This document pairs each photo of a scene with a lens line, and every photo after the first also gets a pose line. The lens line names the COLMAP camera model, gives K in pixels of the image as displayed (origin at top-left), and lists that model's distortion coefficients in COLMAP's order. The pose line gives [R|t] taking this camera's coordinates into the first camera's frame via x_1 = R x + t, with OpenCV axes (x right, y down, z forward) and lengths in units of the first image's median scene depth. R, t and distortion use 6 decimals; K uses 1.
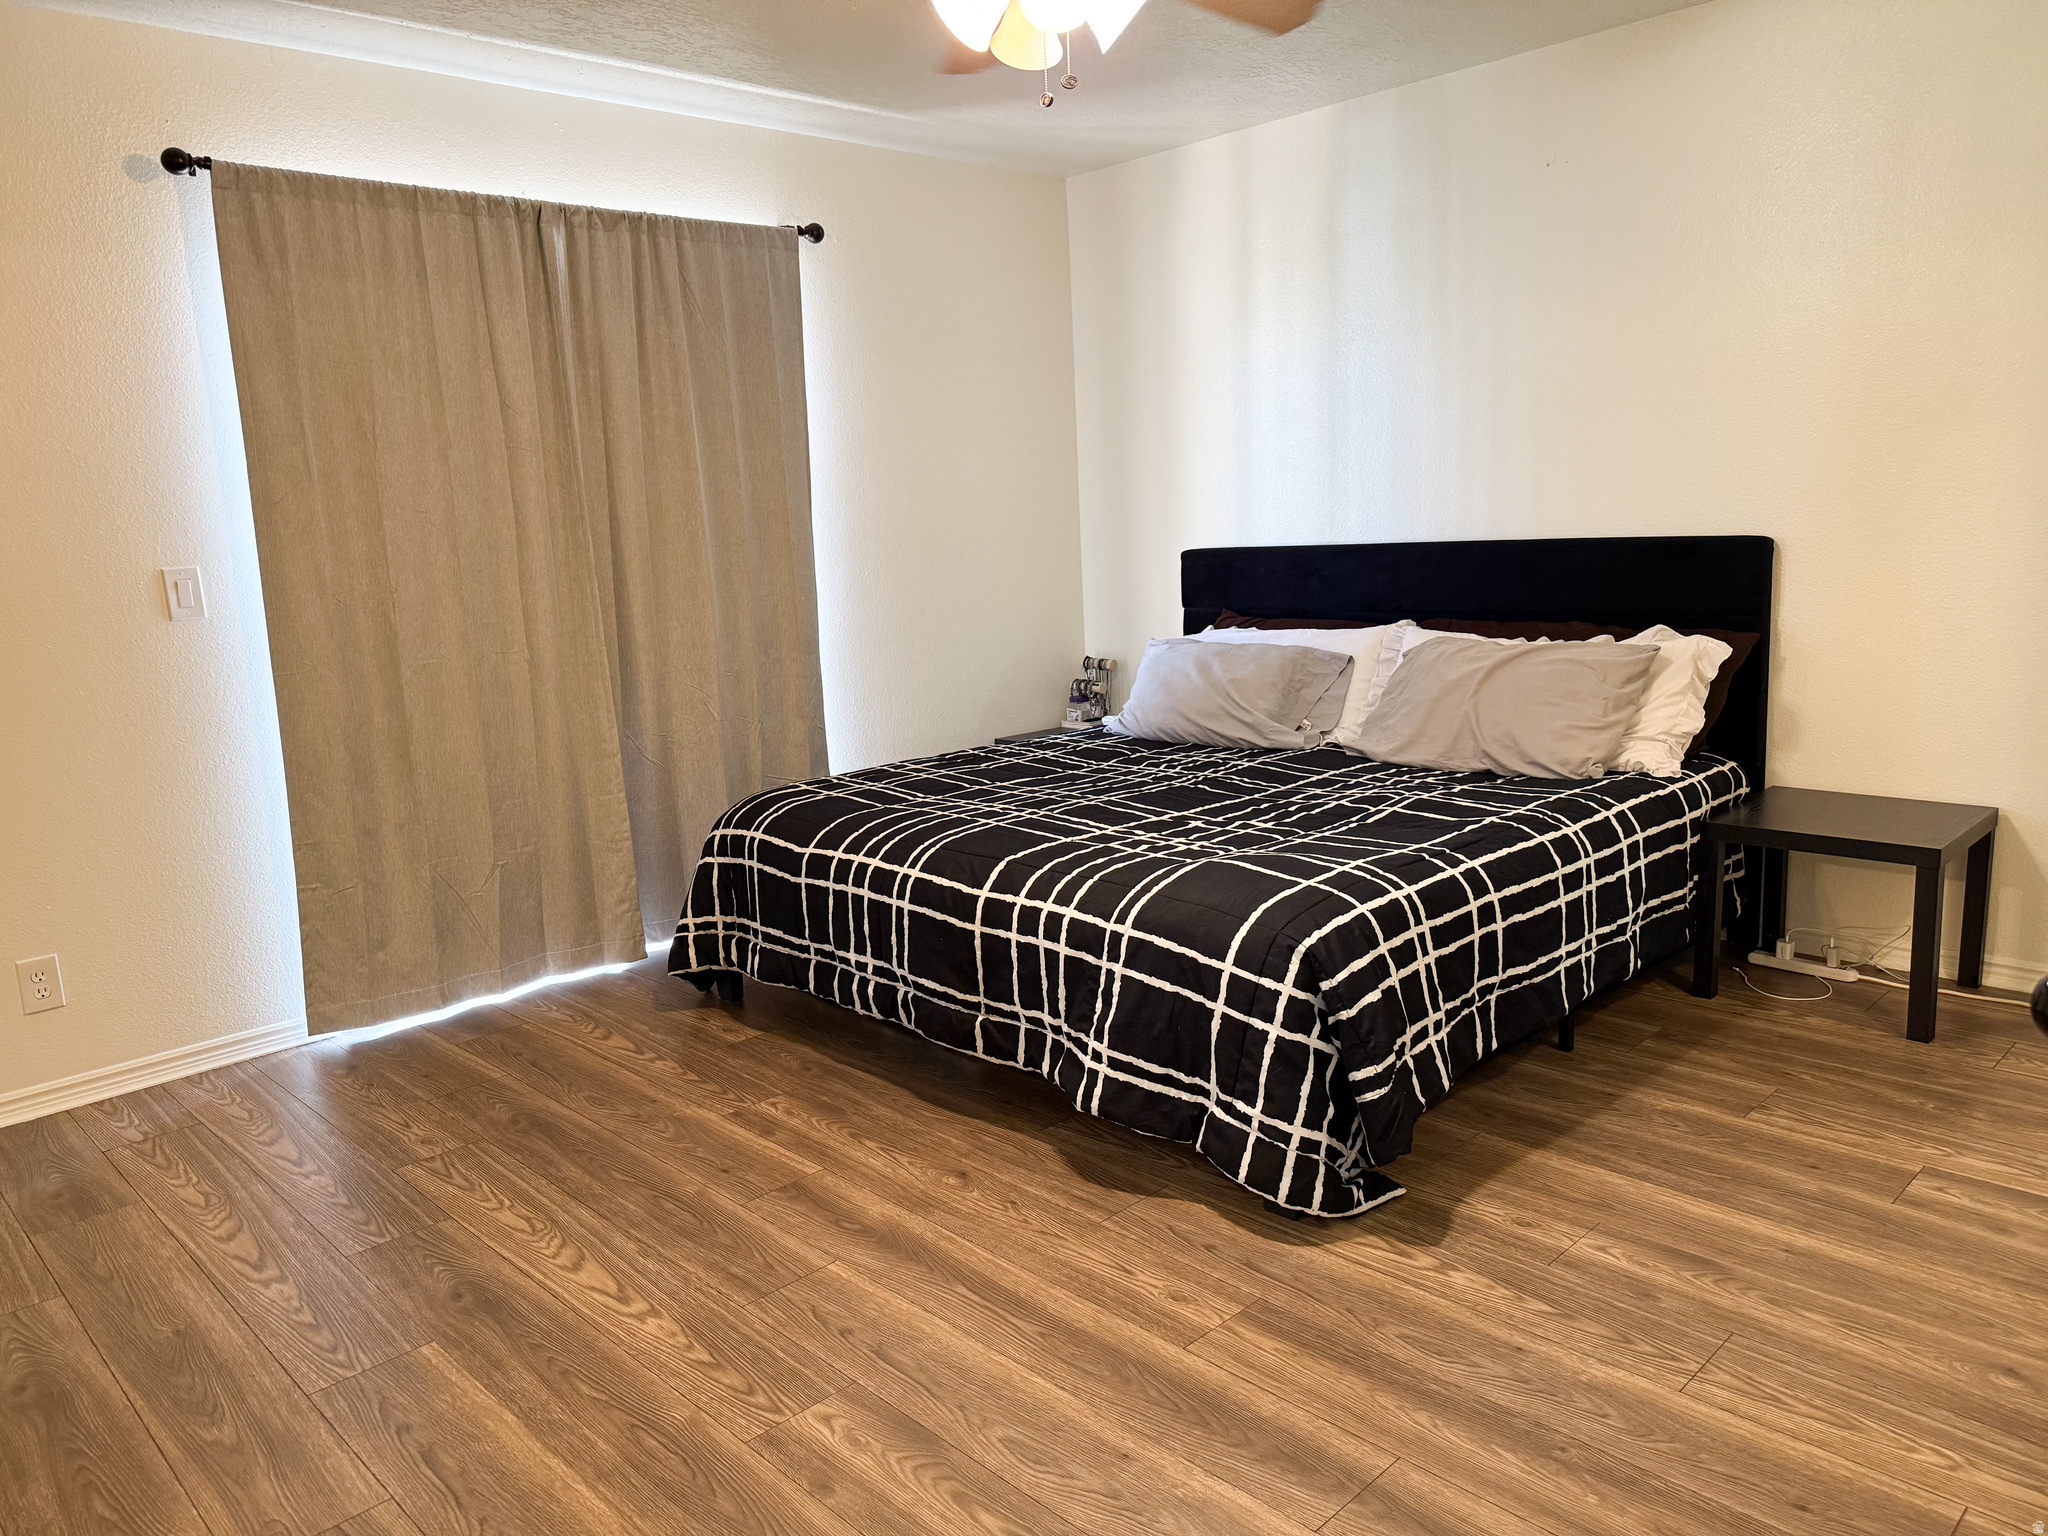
lens RADIAL K [[1443.1, 0, 1016.1], [0, 1443.1, 770.0], [0, 0, 1]] dist [0.059790, -0.070078]
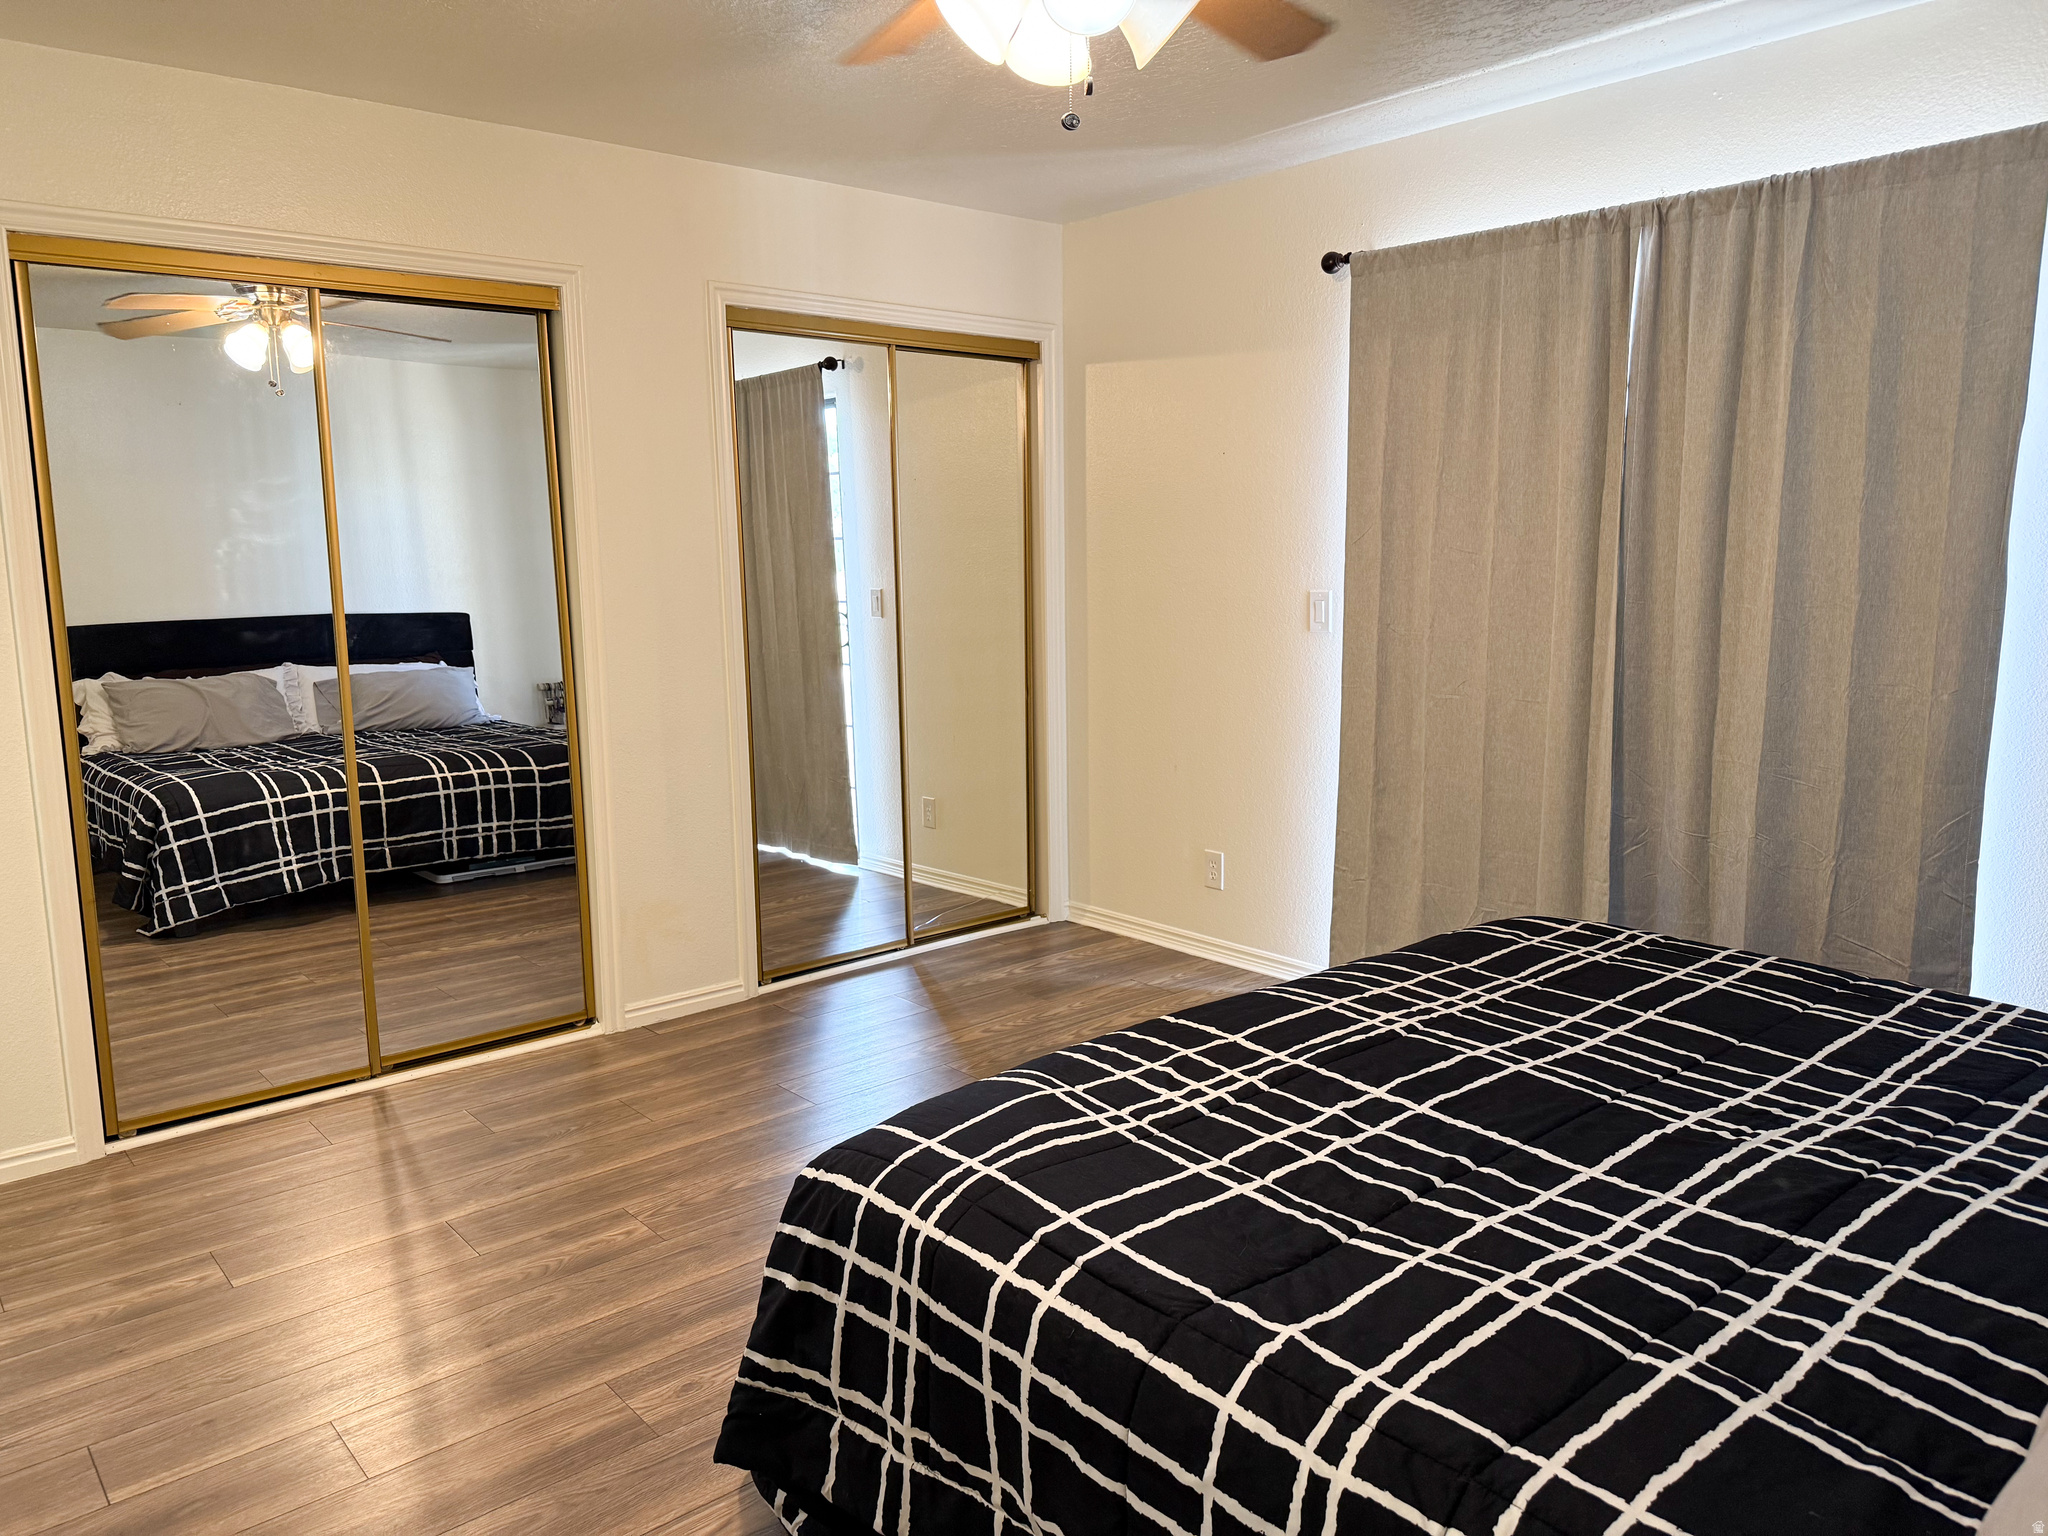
lens RADIAL K [[1443.1, 0, 1028.2], [0, 1443.1, 766.2], [0, 0, 1]] dist [0.059790, -0.070078]
pose [[-0.057255, 0.207899, -0.976473, 0.627805], [-0.164054, 0.962823, 0.214612, -0.198775], [0.984788, 0.172482, -0.021020, 0.736261]]
